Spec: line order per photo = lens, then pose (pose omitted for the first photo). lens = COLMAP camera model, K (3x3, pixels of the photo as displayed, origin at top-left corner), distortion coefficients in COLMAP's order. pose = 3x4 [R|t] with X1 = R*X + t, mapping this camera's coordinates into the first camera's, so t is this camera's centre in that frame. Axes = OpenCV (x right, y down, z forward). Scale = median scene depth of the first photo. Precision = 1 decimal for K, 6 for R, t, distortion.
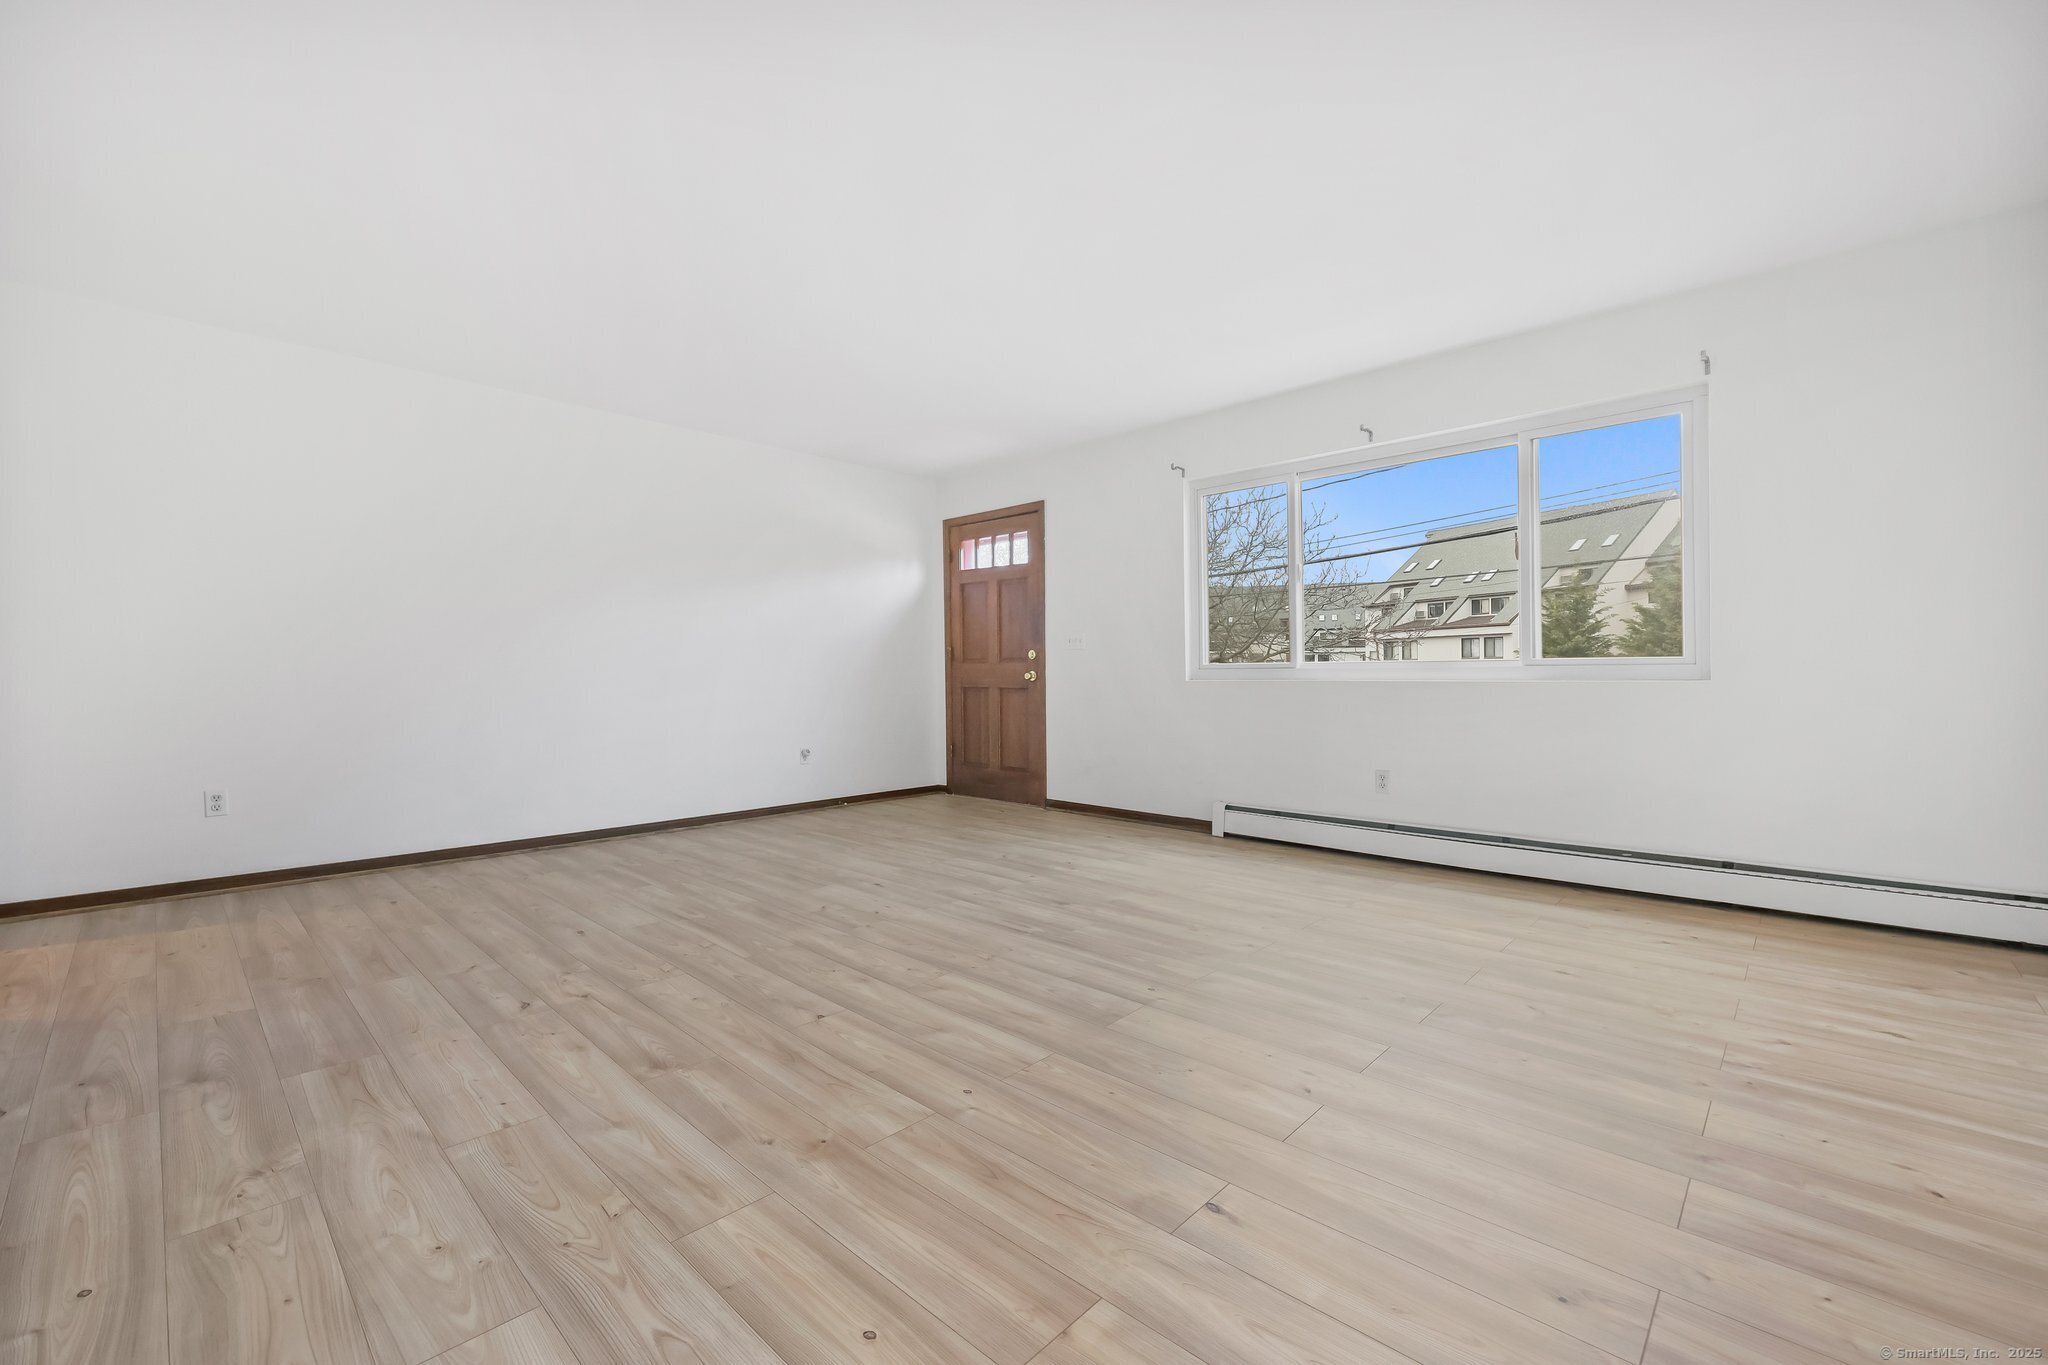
lens RADIAL K [[839.5, 0, 1030.7], [0, 839.5, 676.4], [0, 0, 1]] dist [-0.000320, 0.000355]
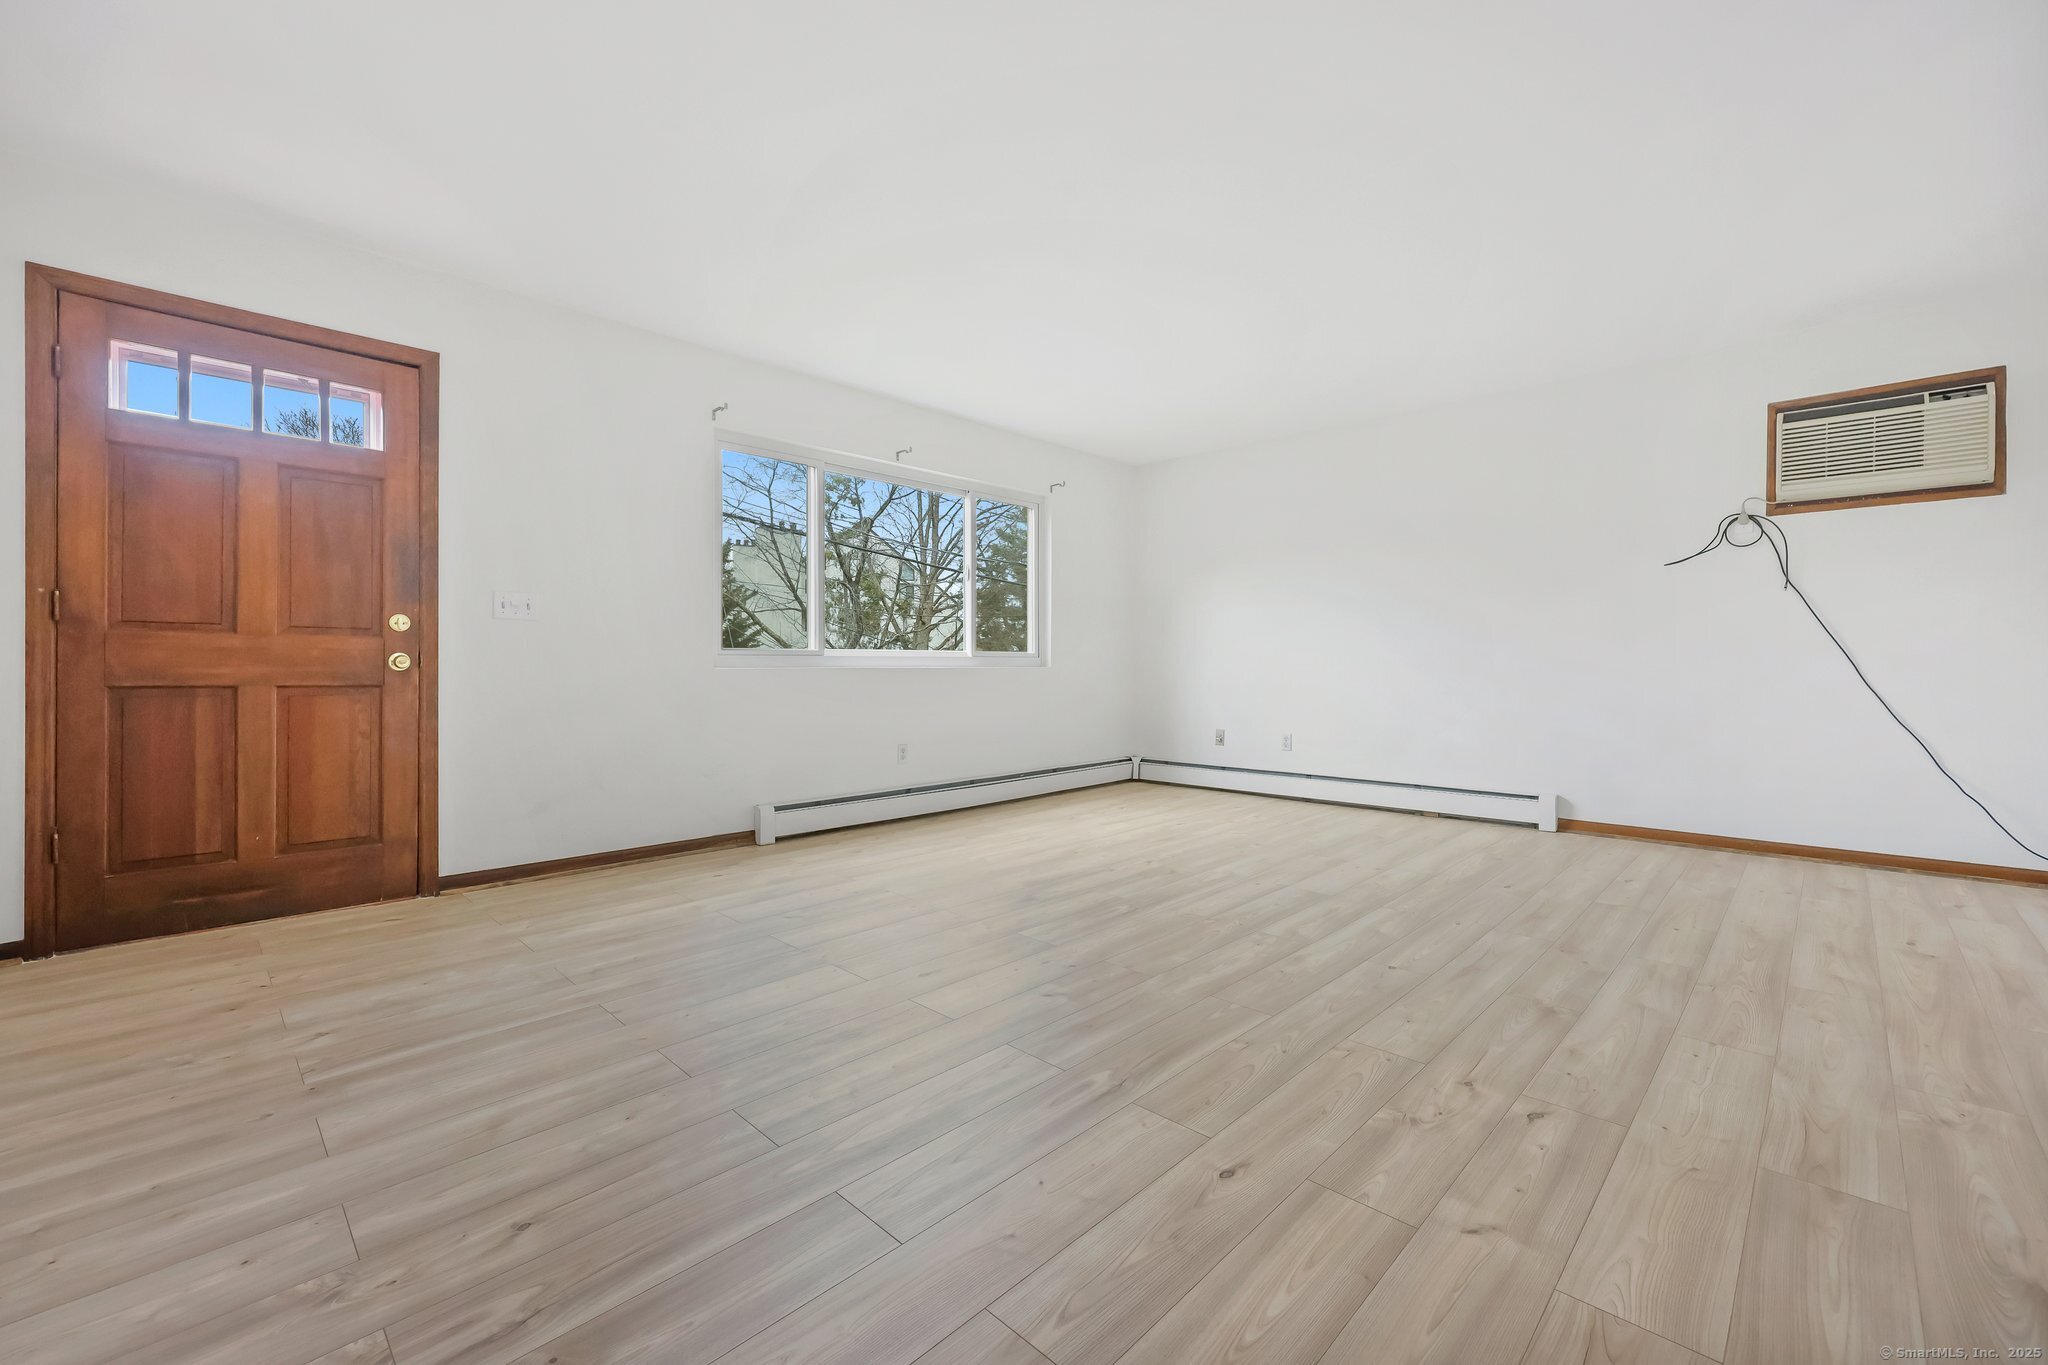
lens RADIAL K [[839.5, 0, 1030.7], [0, 839.5, 676.4], [0, 0, 1]] dist [-0.000320, 0.000355]
pose [[0.009013, -0.011231, 0.999896, -1.241354], [0.002141, 0.999935, 0.011212, 0.007764], [-0.999957, 0.002040, 0.009037, 1.340779]]
